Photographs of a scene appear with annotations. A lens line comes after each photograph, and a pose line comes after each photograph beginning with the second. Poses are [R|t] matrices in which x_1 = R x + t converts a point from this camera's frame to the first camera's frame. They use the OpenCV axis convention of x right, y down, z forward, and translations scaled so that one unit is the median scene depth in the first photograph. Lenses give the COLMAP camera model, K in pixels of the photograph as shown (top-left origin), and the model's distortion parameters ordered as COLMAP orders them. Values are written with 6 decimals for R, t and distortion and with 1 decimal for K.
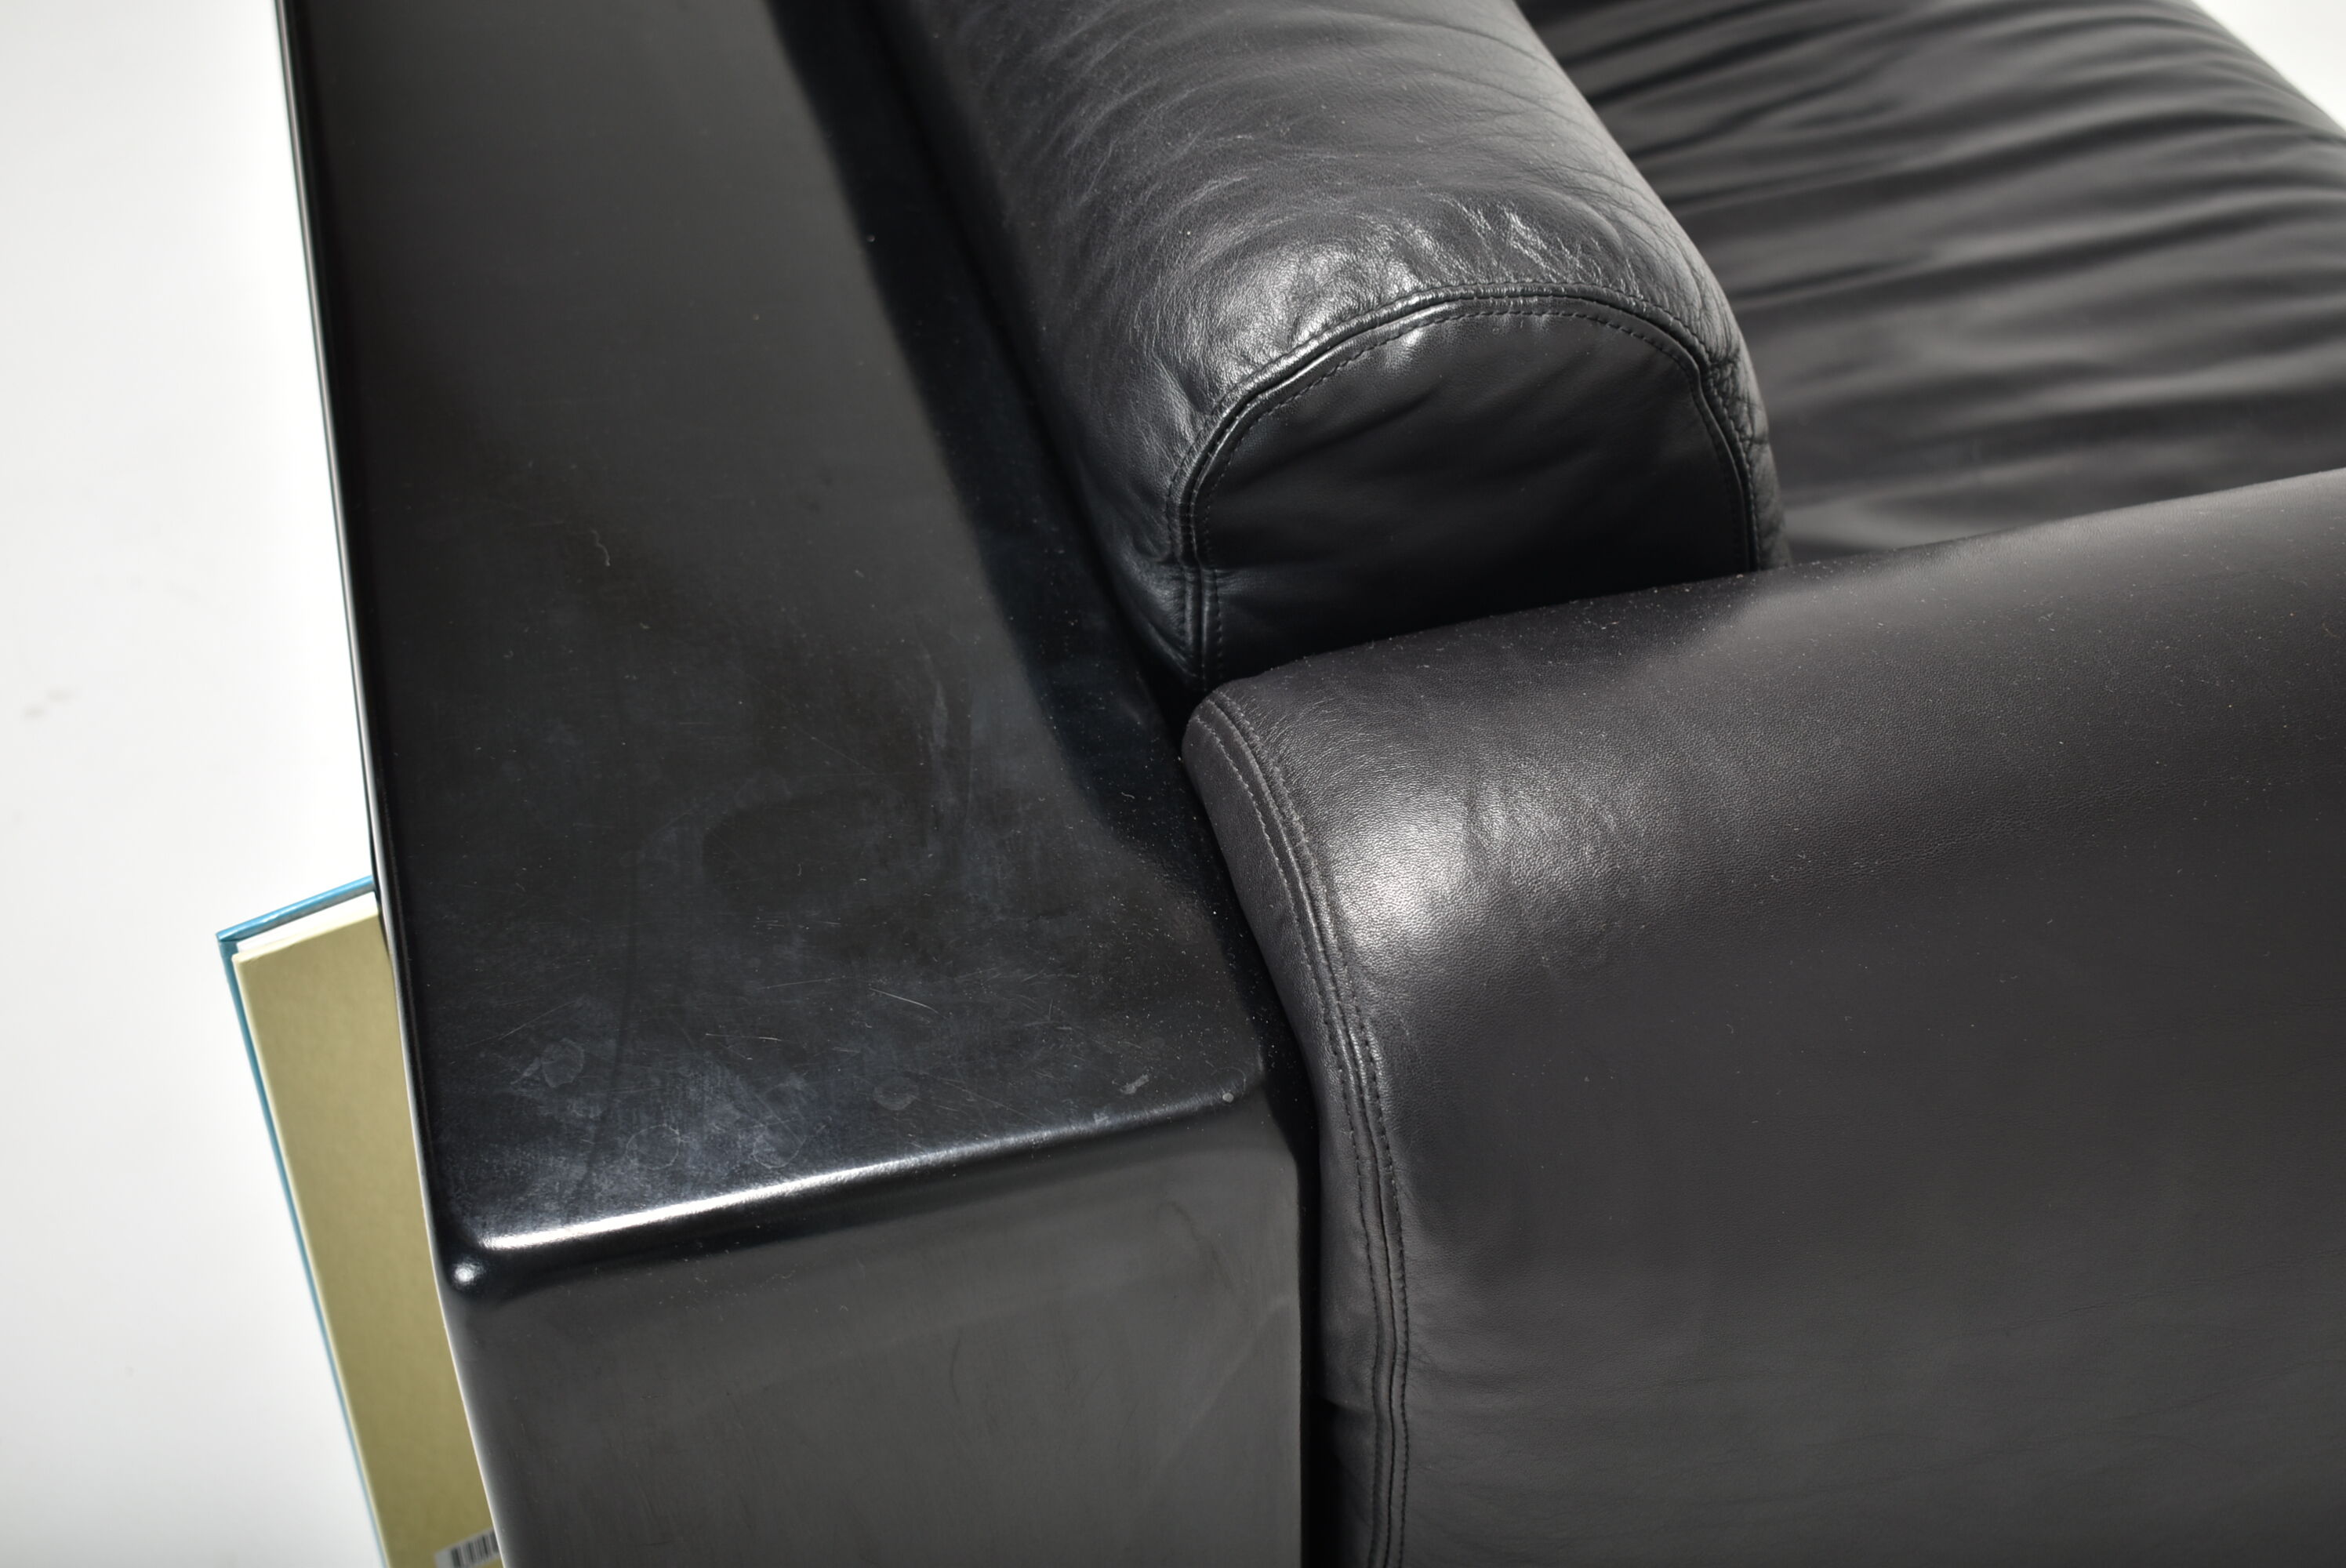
lens RADIAL K [[3010.7, 0, 1169.2], [0, 3010.7, 778.8], [0, 0, 1]] dist [-0.033075, 0.000000]
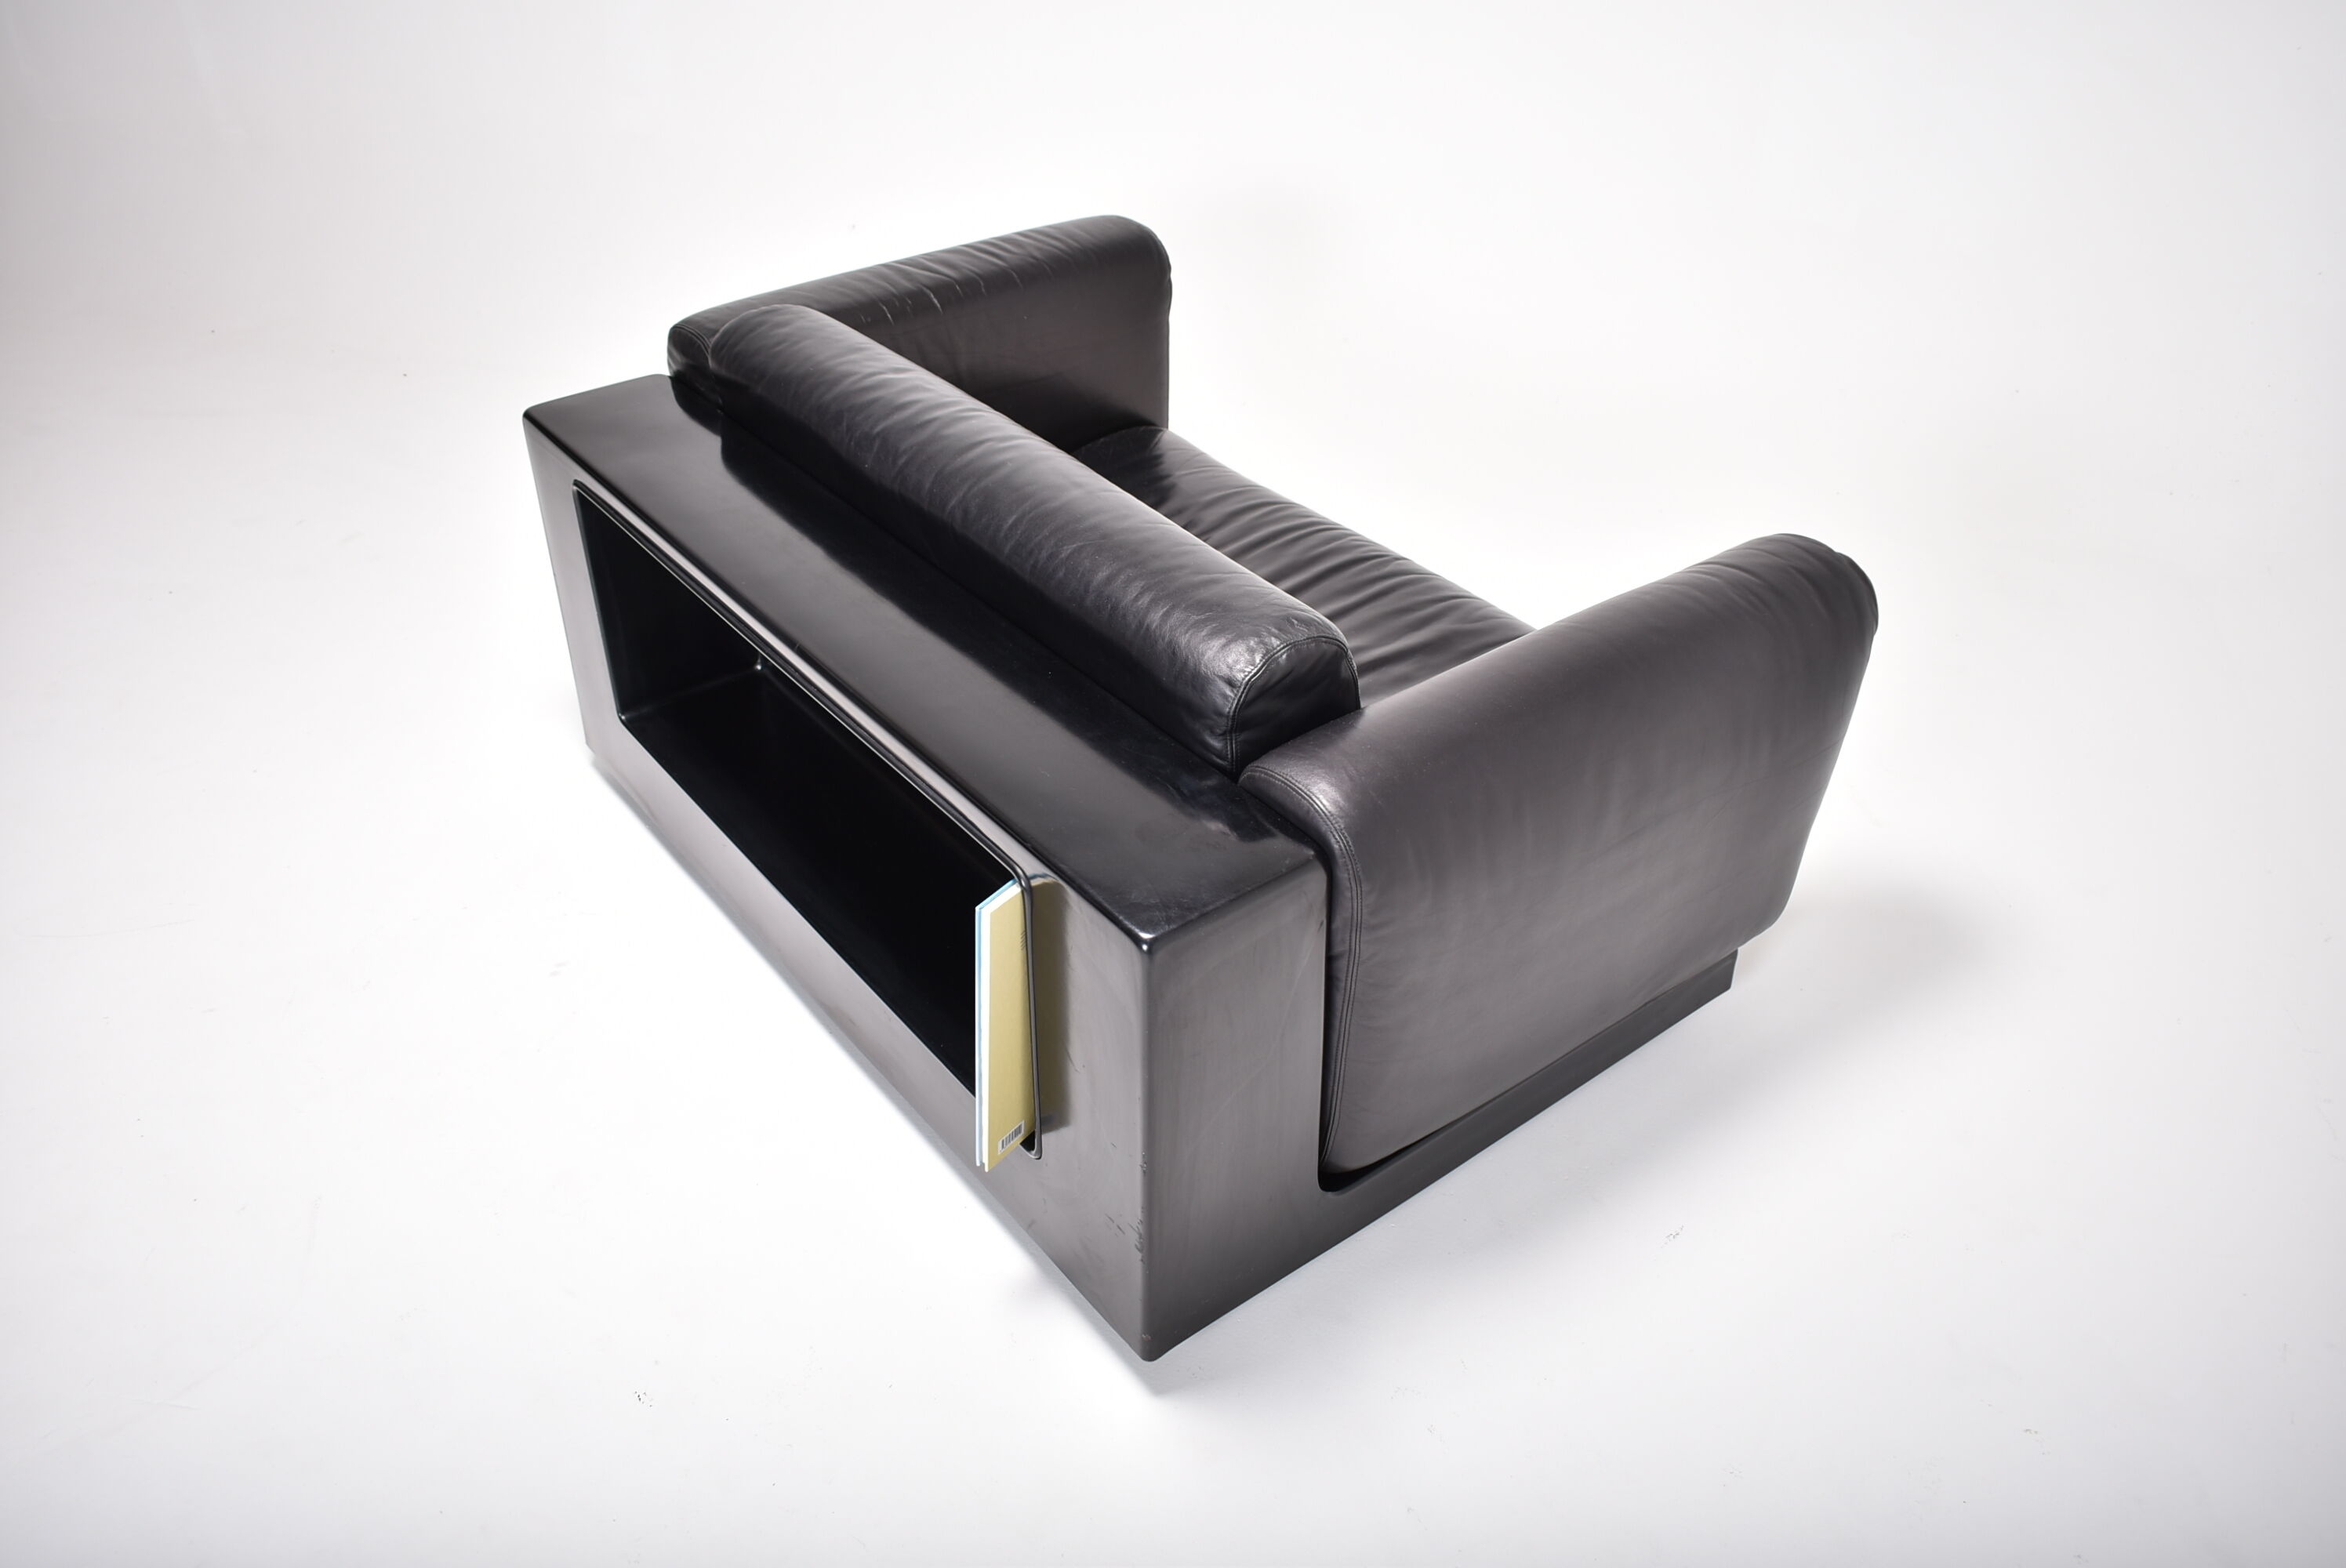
lens RADIAL K [[1849.0, 0, 1175.3], [0, 1849.0, 786.3], [0, 0, 1]] dist [-0.001016, -0.000024]
pose [[0.917589, -0.214071, 0.334967, -0.789655], [0.252697, 0.964573, -0.075783, 0.135479], [-0.306877, 0.154183, 0.939177, -0.992266]]
